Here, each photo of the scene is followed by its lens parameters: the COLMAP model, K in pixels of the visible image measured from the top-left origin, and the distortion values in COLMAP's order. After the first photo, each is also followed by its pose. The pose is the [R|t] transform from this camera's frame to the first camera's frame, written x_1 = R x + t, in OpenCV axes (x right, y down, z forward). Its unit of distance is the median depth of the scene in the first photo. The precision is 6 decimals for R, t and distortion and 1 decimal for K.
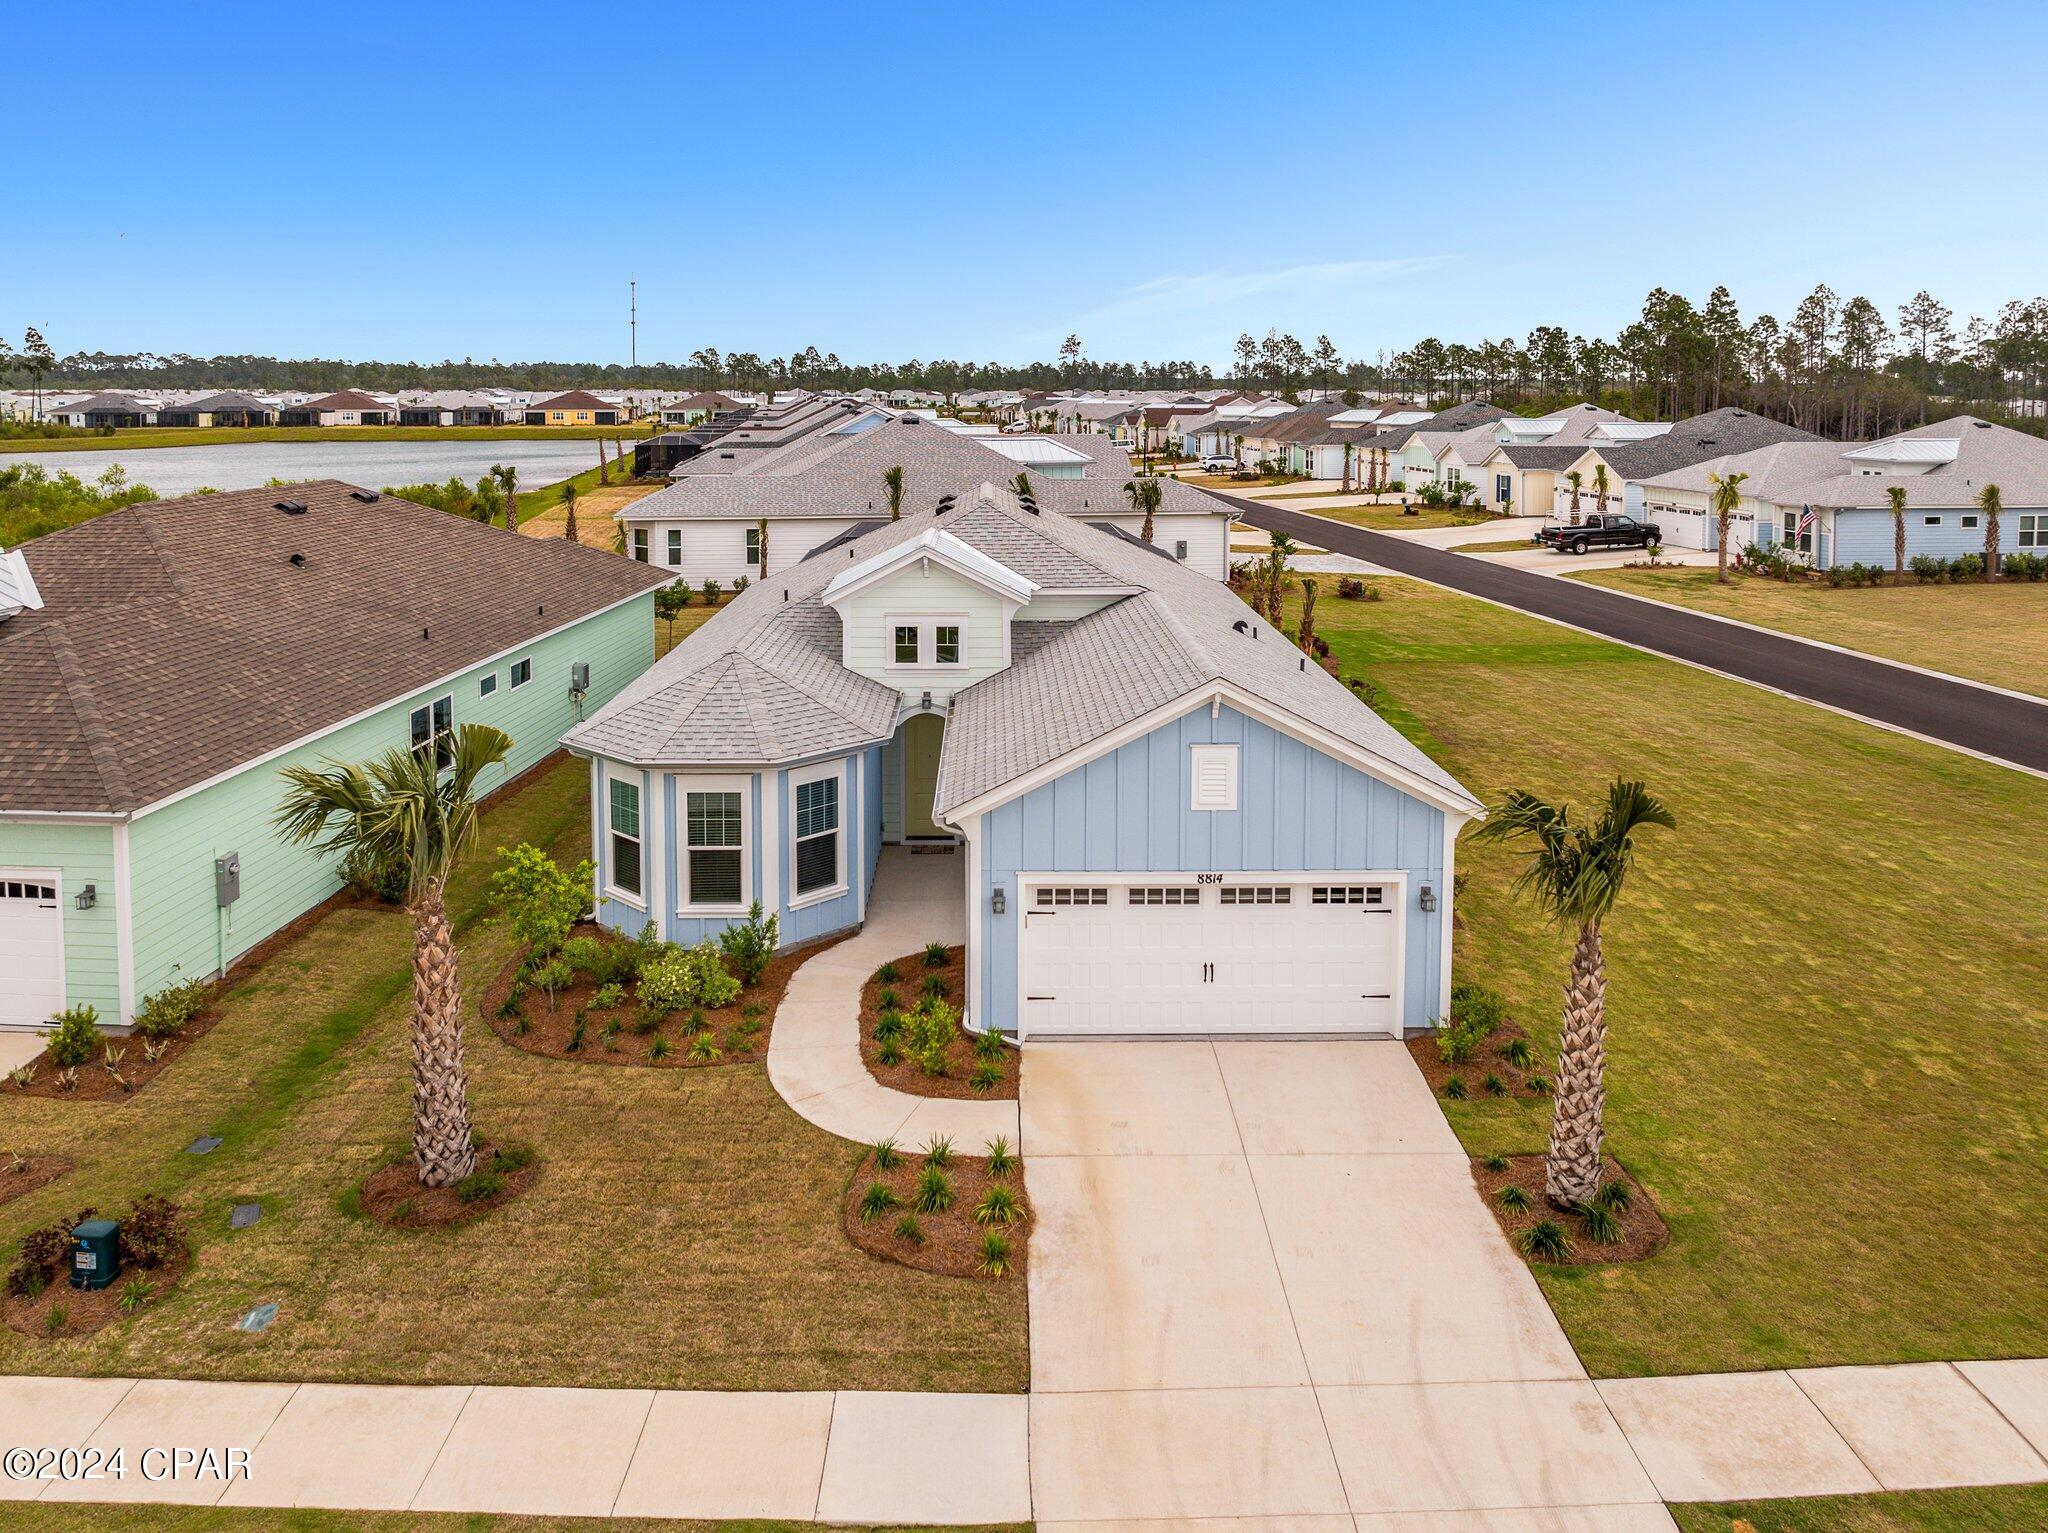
lens RADIAL K [[1434.8, 0, 1011.3], [0, 1434.8, 757.3], [0, 0, 1]] dist [-0.035858, 0.001722]
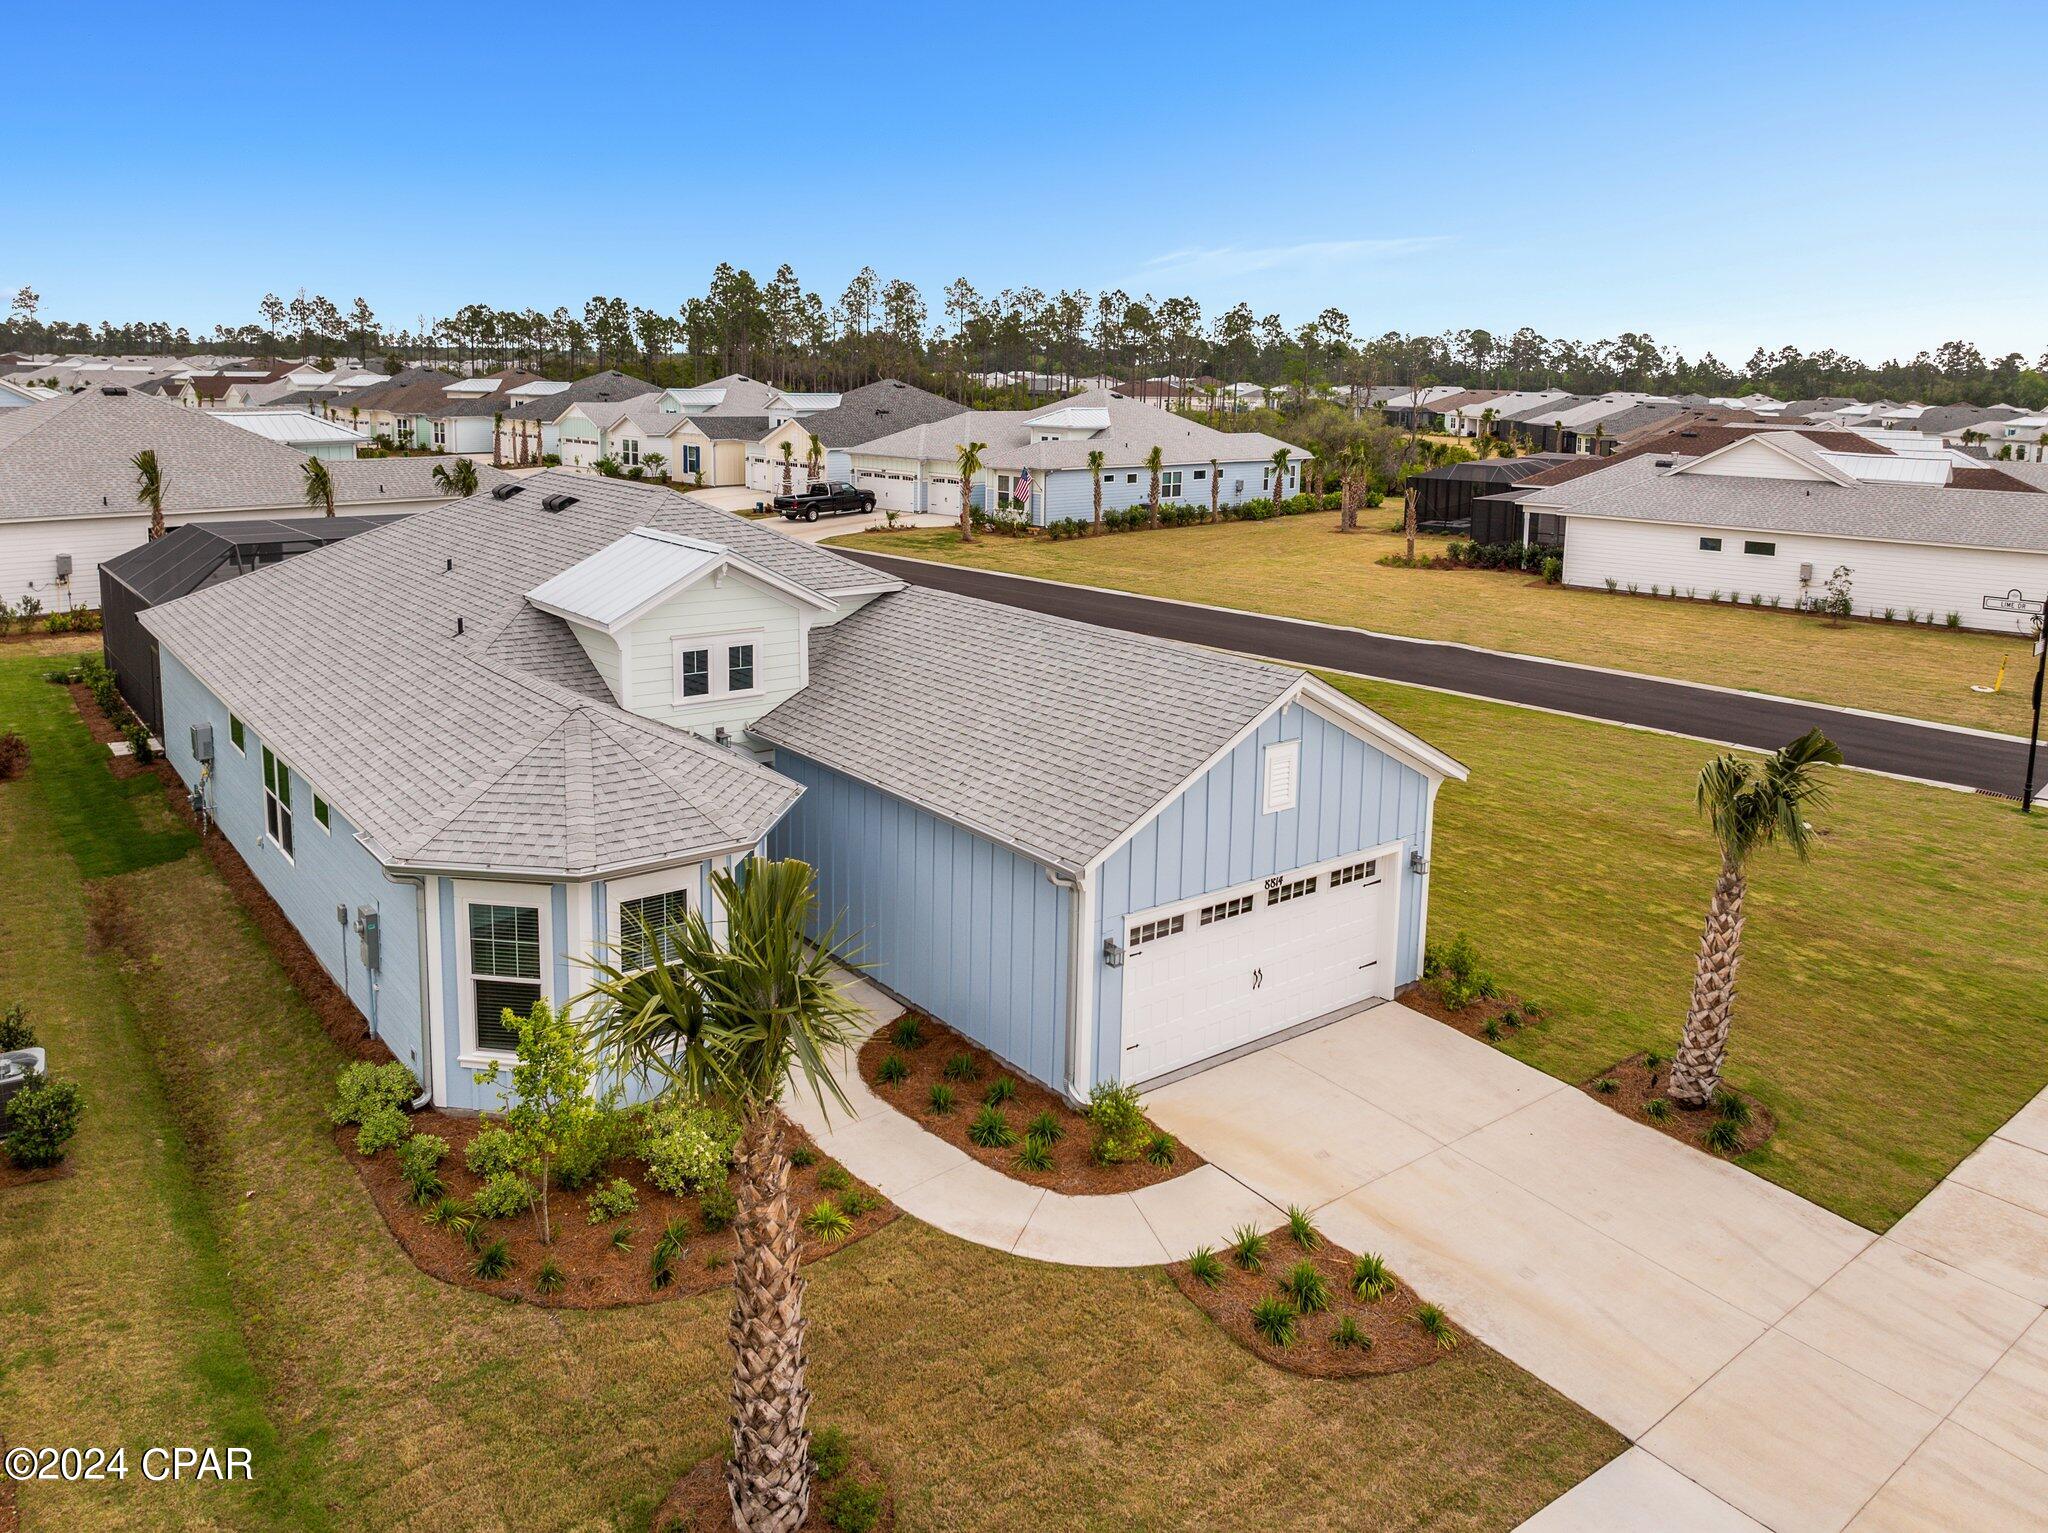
lens RADIAL K [[1434.8, 0, 1020.0], [0, 1434.8, 771.5], [0, 0, 1]] dist [-0.035858, 0.001722]
pose [[0.806476, -0.141597, 0.574062, -0.130609], [0.124494, 0.989801, 0.069247, -0.018496], [-0.578012, 0.015621, 0.815879, 0.075903]]
